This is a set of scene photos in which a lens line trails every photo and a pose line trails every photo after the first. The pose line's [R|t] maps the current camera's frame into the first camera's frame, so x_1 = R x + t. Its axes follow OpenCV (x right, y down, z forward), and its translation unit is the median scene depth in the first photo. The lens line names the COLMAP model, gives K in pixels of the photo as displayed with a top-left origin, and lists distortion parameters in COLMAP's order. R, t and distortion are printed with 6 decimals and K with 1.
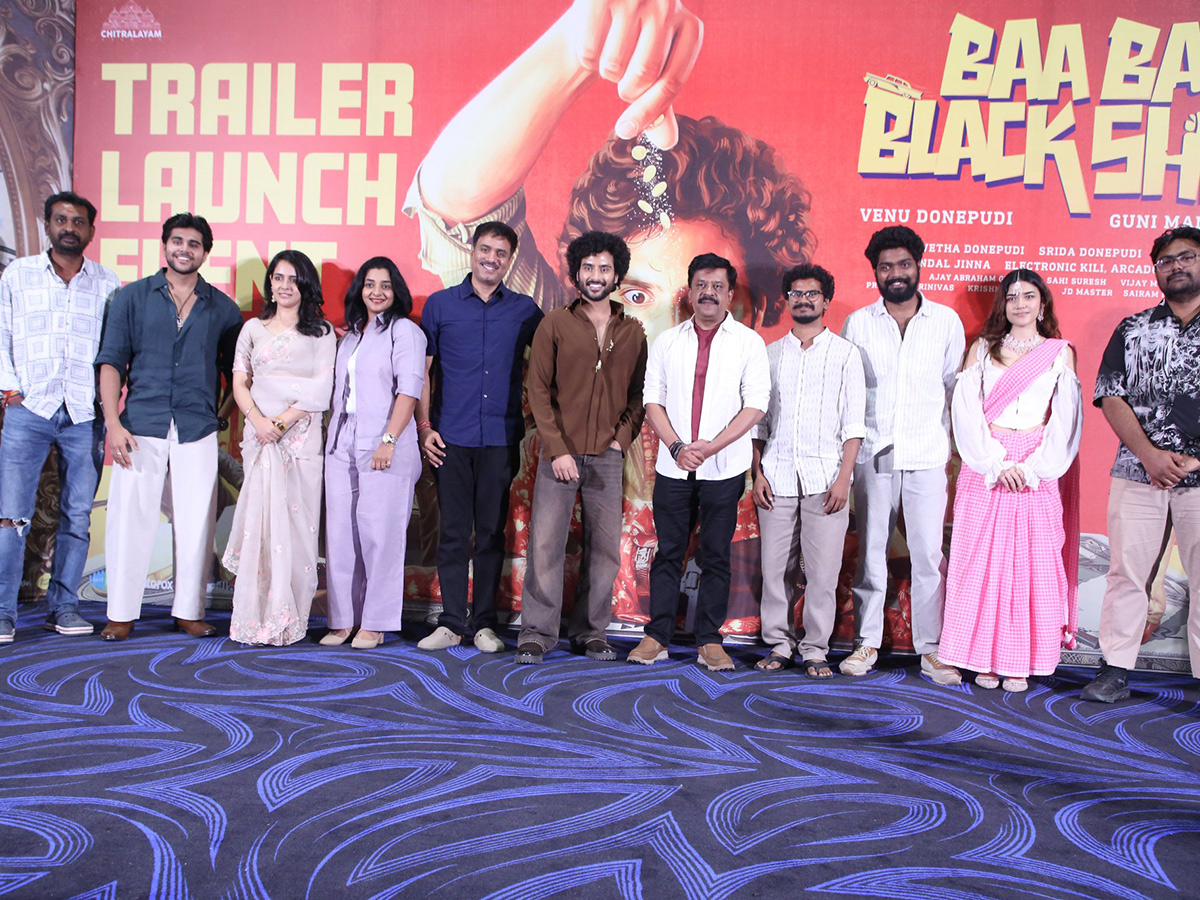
lens RADIAL K [[1153.3, 0, 586.6], [0, 1153.3, 482.2], [0, 0, 1]] dist [-0.017317, 0.049724]
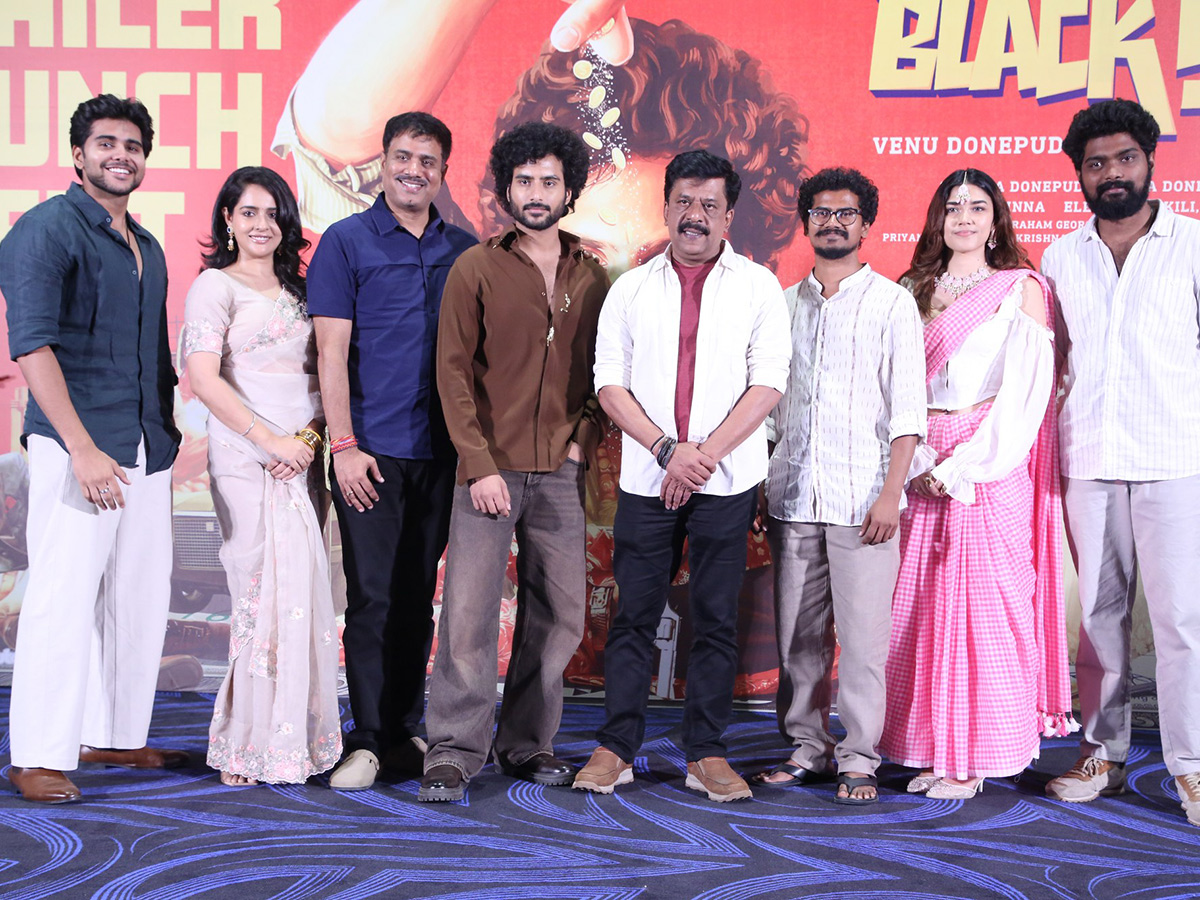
lens RADIAL K [[1555.6, 0, 583.5], [0, 1555.6, 479.8], [0, 0, 1]] dist [0.101095, 0.044465]
pose [[0.999224, -0.022733, 0.032167, 0.006770], [0.023299, 0.999578, -0.017340, 0.003391], [-0.031759, 0.018076, 0.999332, -0.031633]]
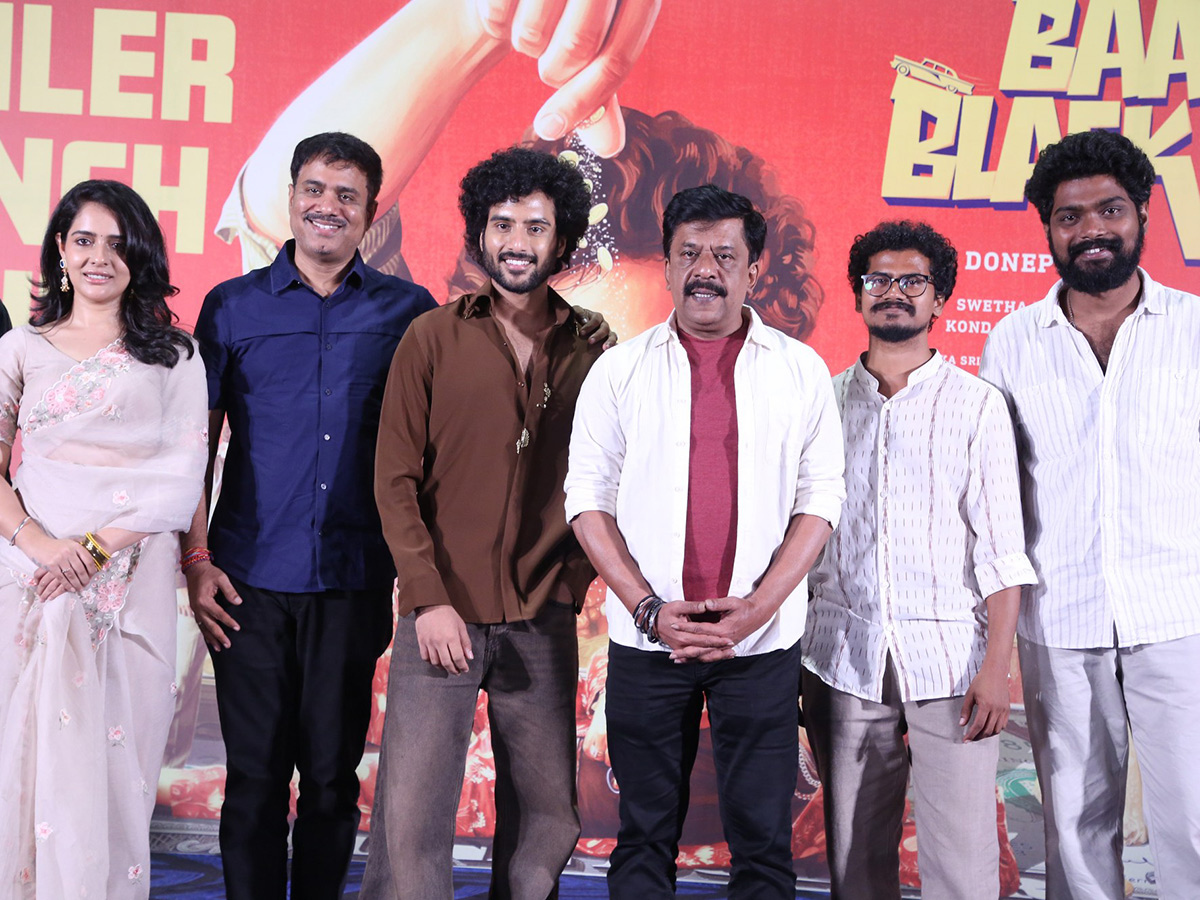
lens RADIAL K [[2768.3, 0, 600.0], [0, 2768.3, 450.0], [0, 0, 1]] dist [0.296314, 0.491178]
pose [[0.998124, 0.013654, 0.059682, -0.032938], [-0.008865, 0.996773, -0.079781, 0.019668], [-0.060579, 0.079102, 0.995024, -0.654894]]
